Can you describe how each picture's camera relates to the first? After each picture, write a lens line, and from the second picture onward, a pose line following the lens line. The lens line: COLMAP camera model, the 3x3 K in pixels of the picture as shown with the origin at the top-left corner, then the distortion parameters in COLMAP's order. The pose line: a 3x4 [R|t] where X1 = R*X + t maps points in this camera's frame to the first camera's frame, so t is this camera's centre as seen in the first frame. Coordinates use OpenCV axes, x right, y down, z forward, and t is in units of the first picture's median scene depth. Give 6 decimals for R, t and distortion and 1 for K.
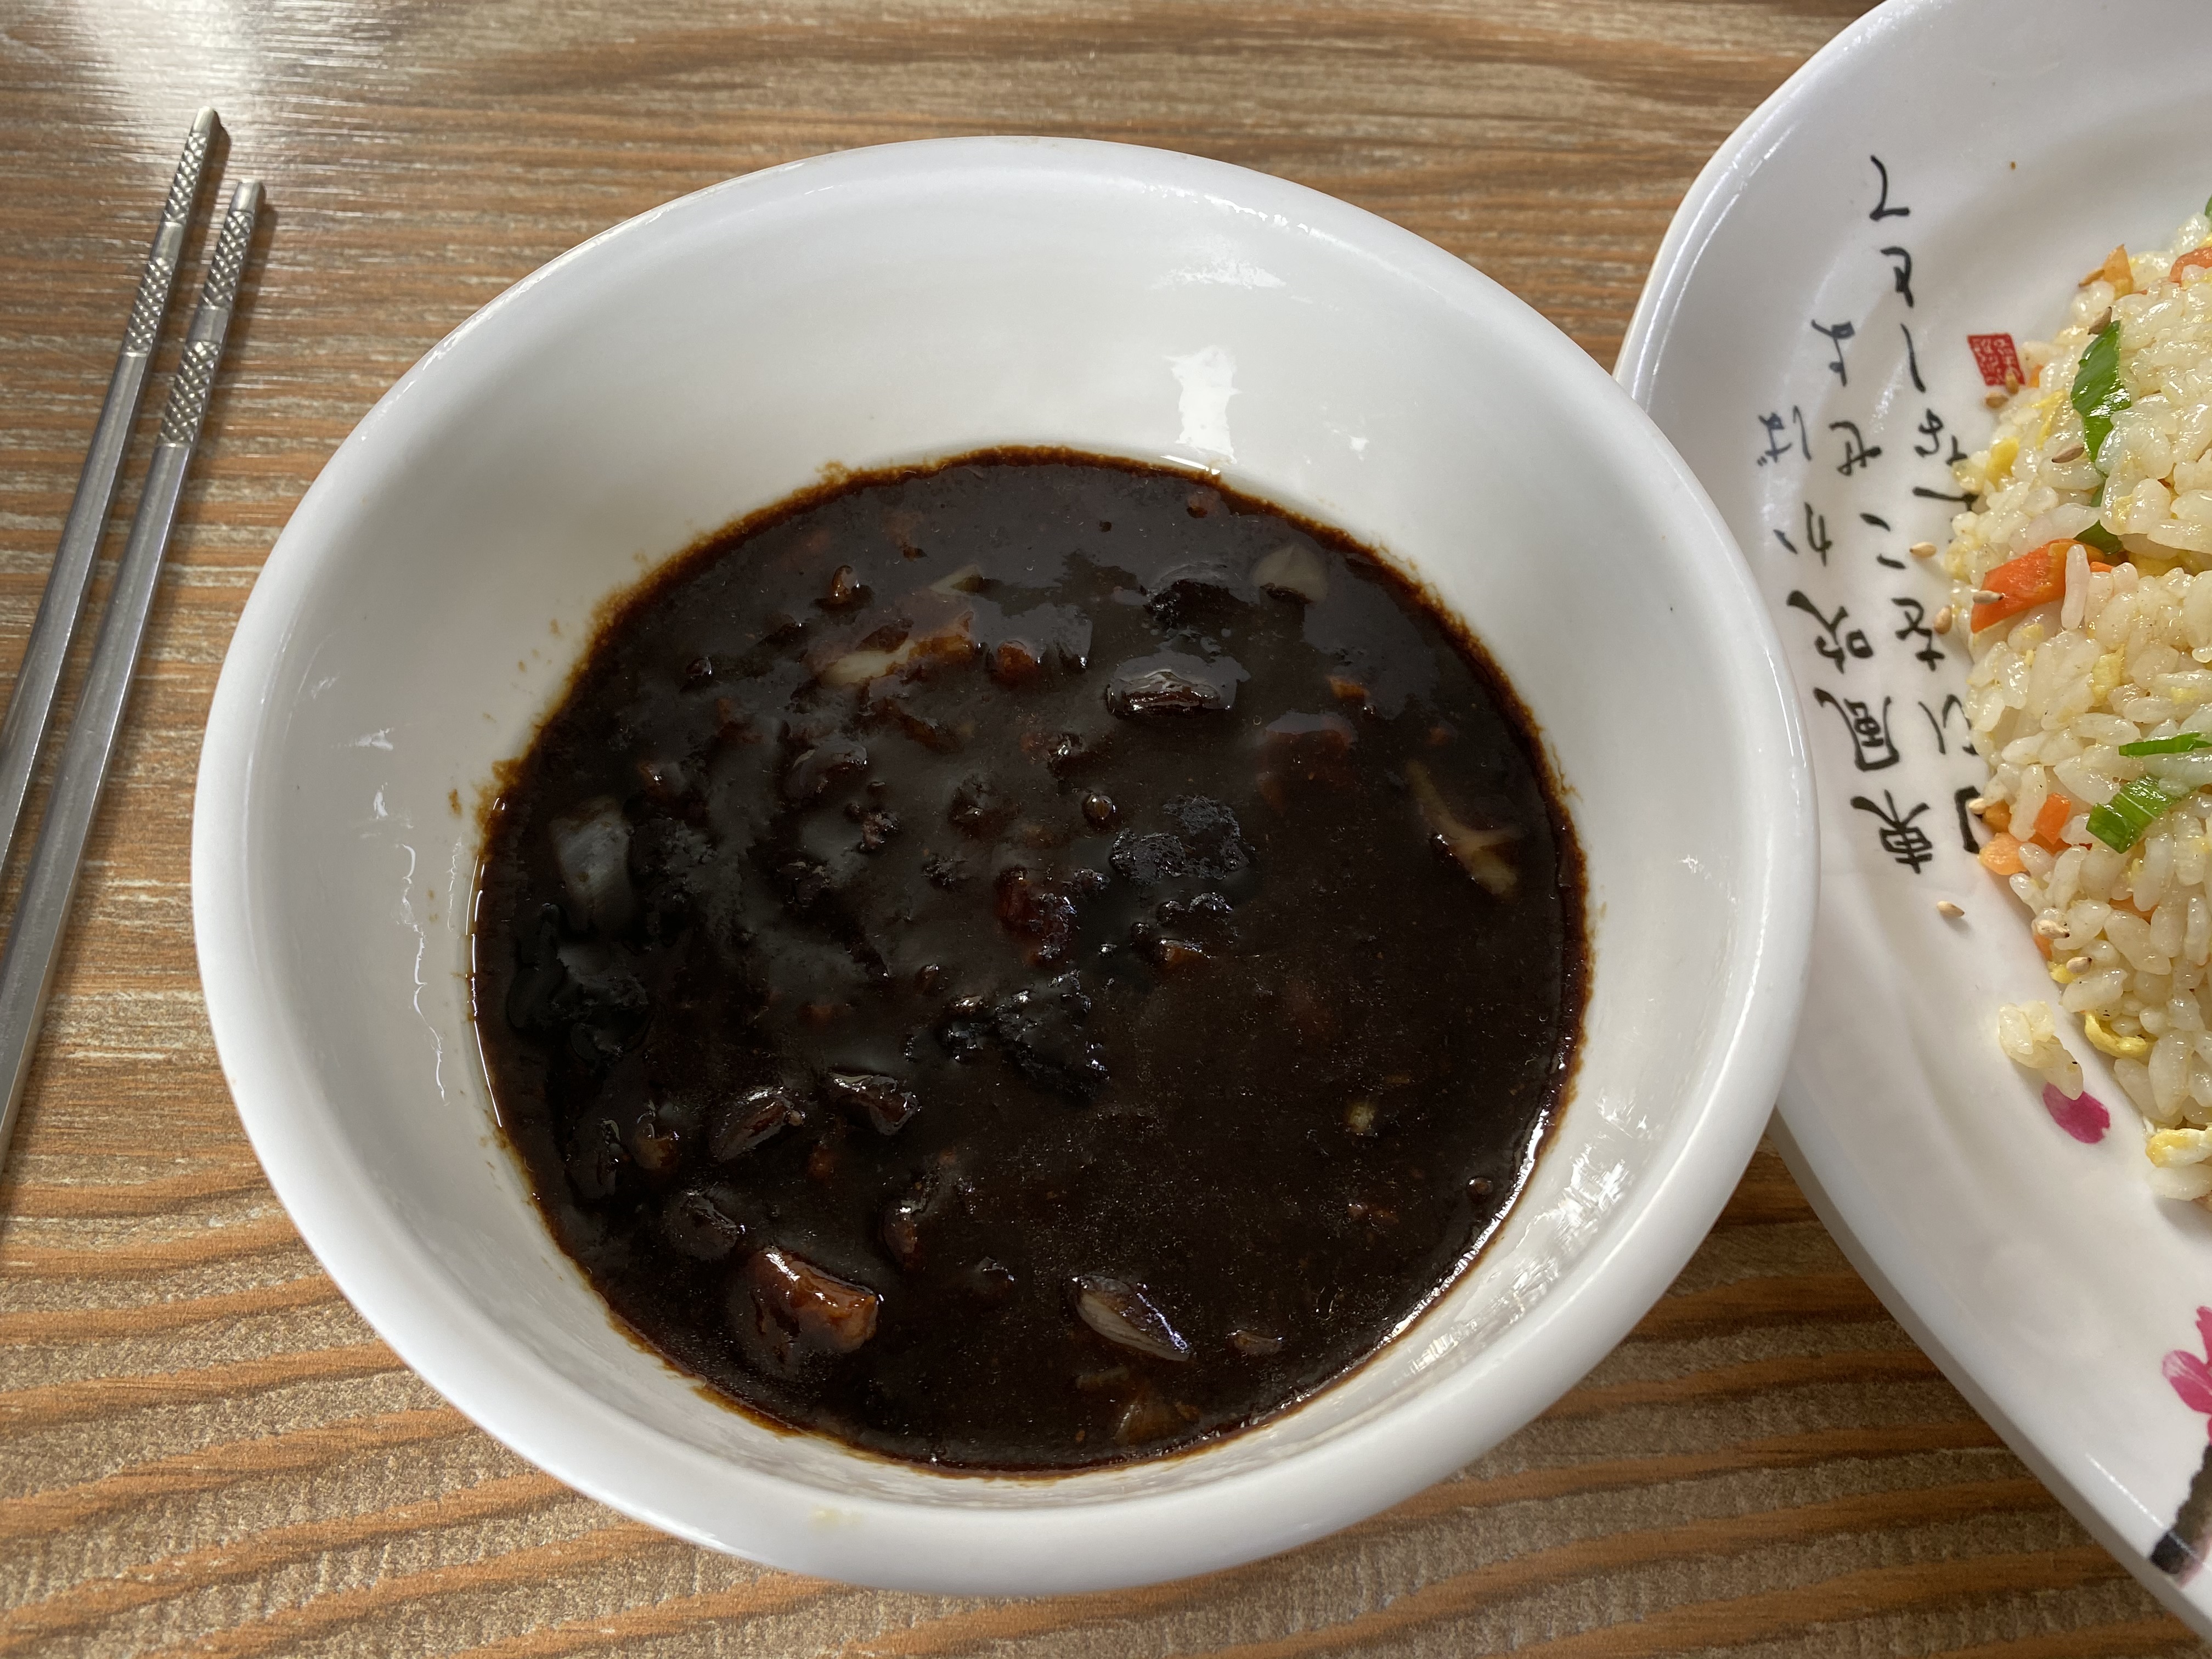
lens RADIAL K [[1677.2, 0, 1103.4], [0, 1677.2, 832.4], [0, 0, 1]] dist [-0.016671, -0.001552]
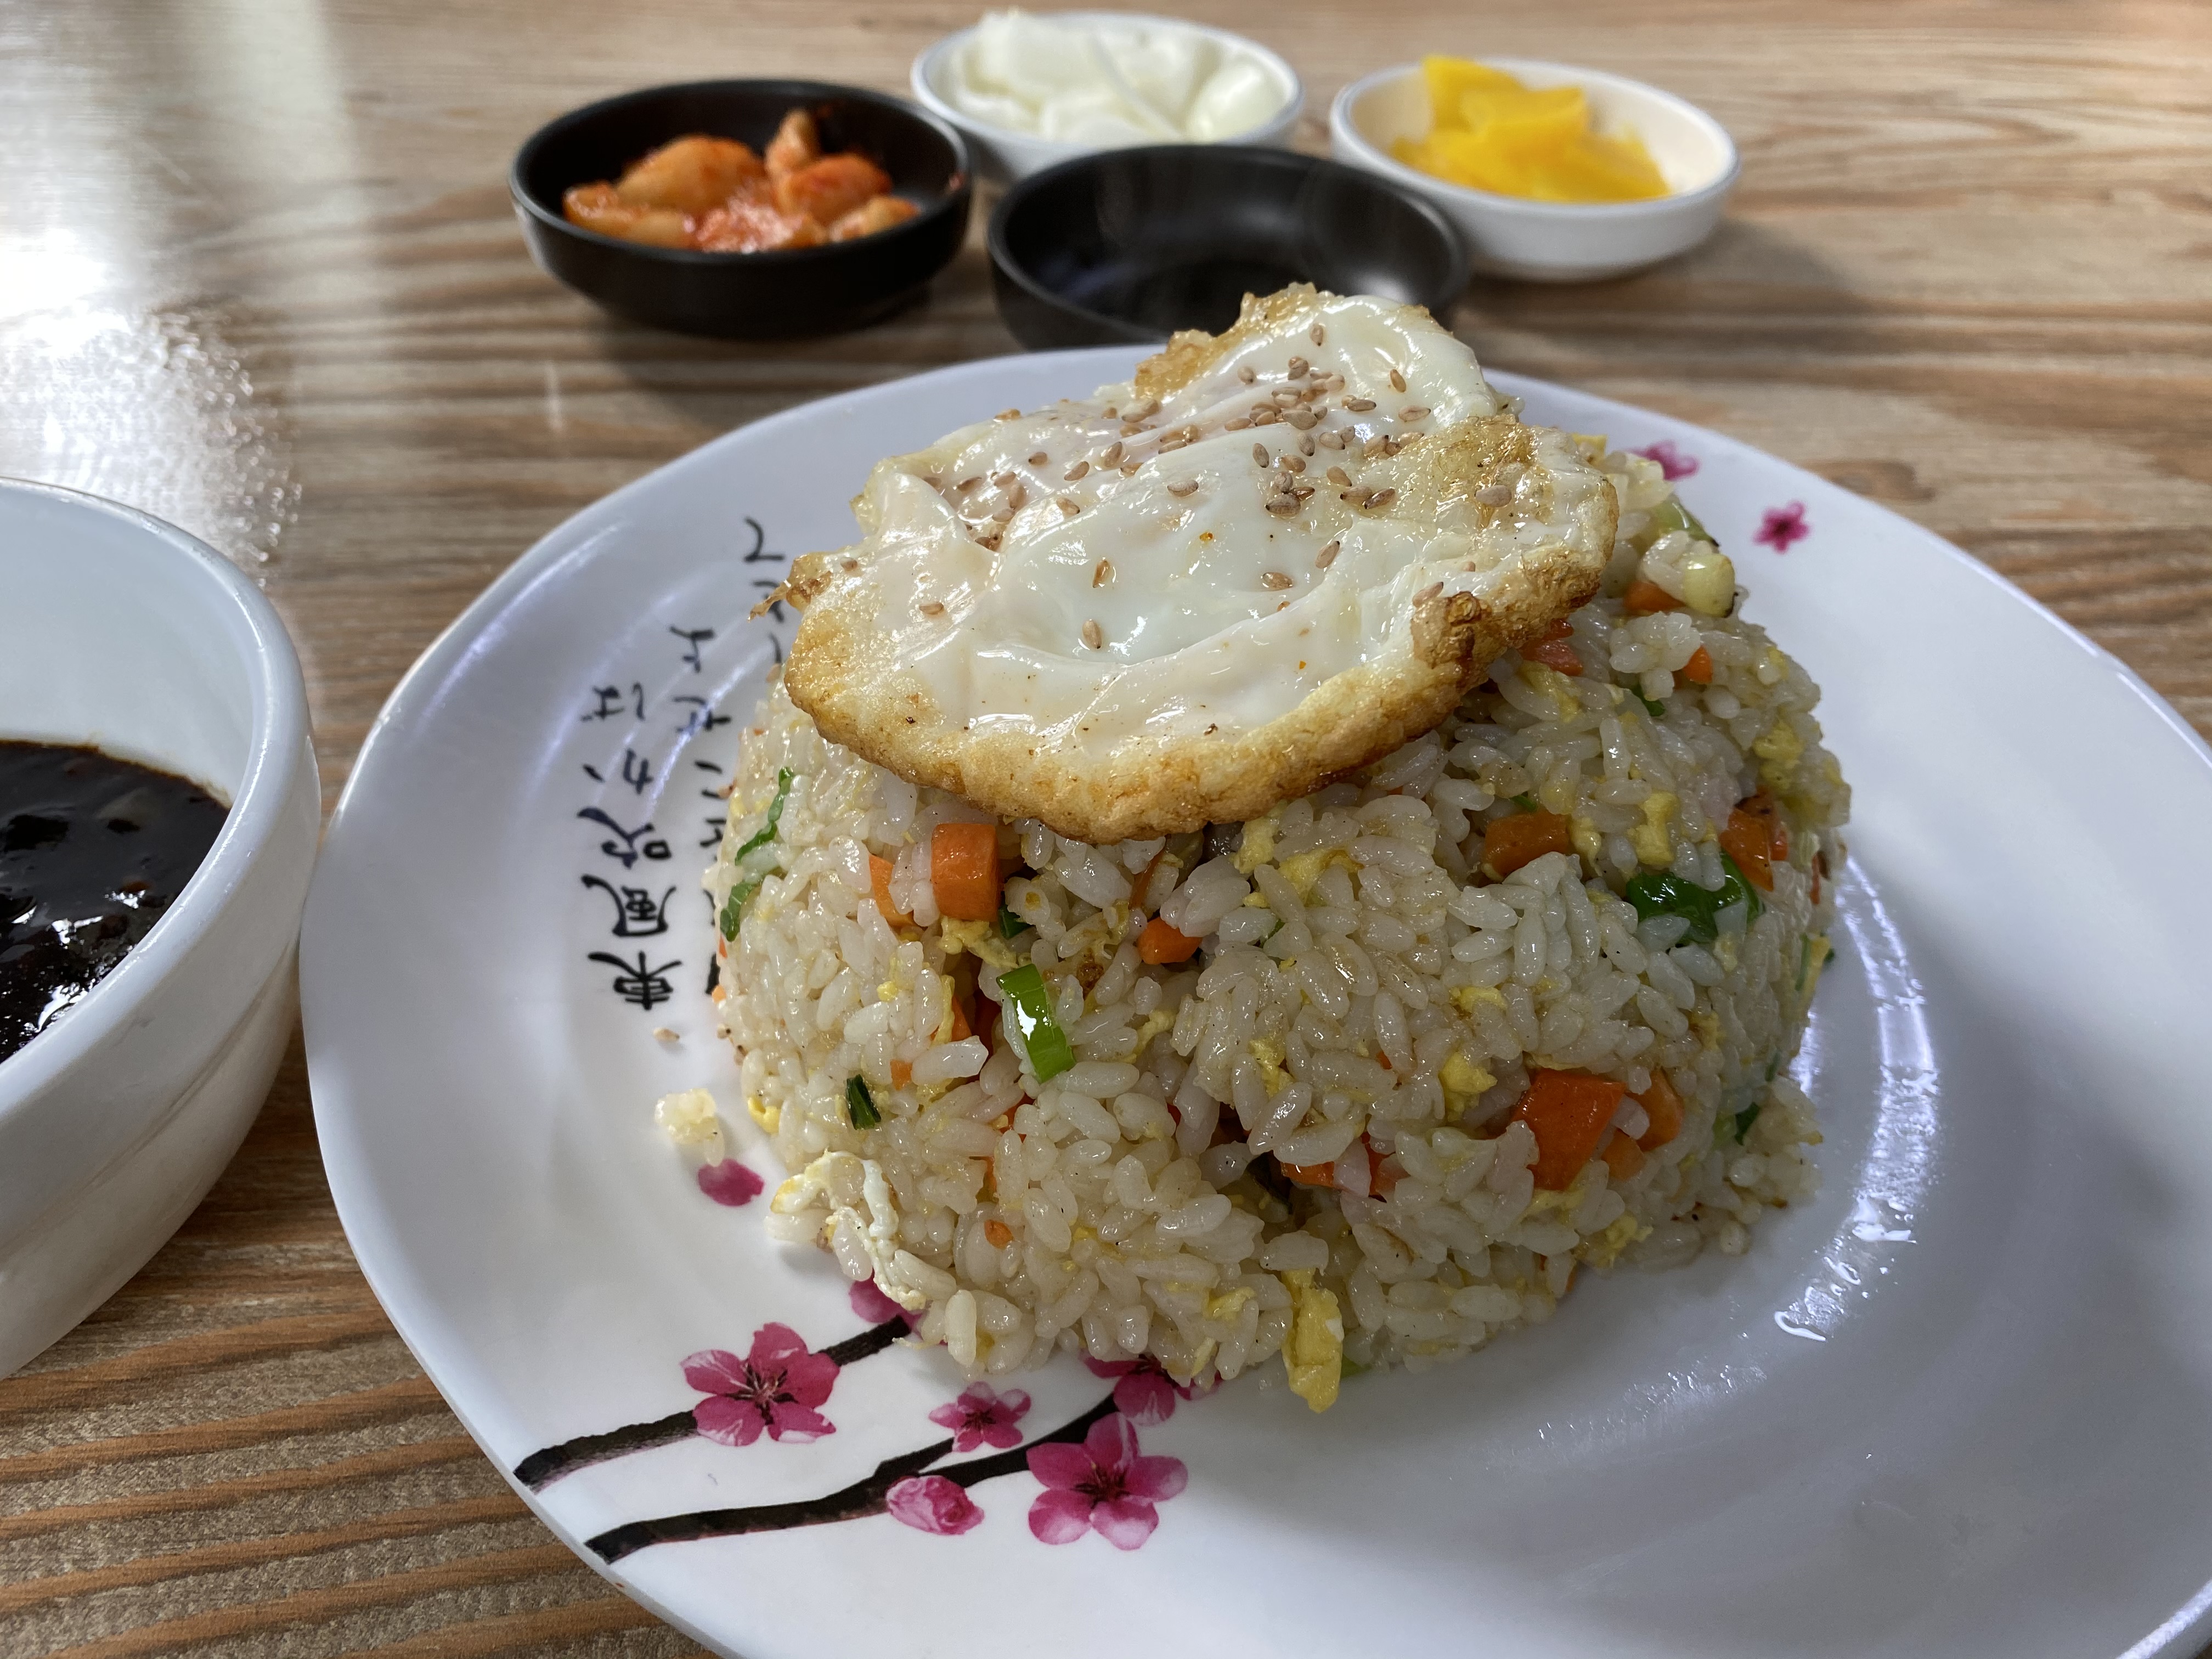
lens RADIAL K [[1677.2, 0, 1106.9], [0, 1677.2, 831.8], [0, 0, 1]] dist [-0.016671, -0.001552]
pose [[0.993664, -0.066080, 0.090908, 0.761513], [0.095414, 0.923448, -0.371671, 0.397412], [-0.059389, 0.377990, 0.923903, -0.132408]]
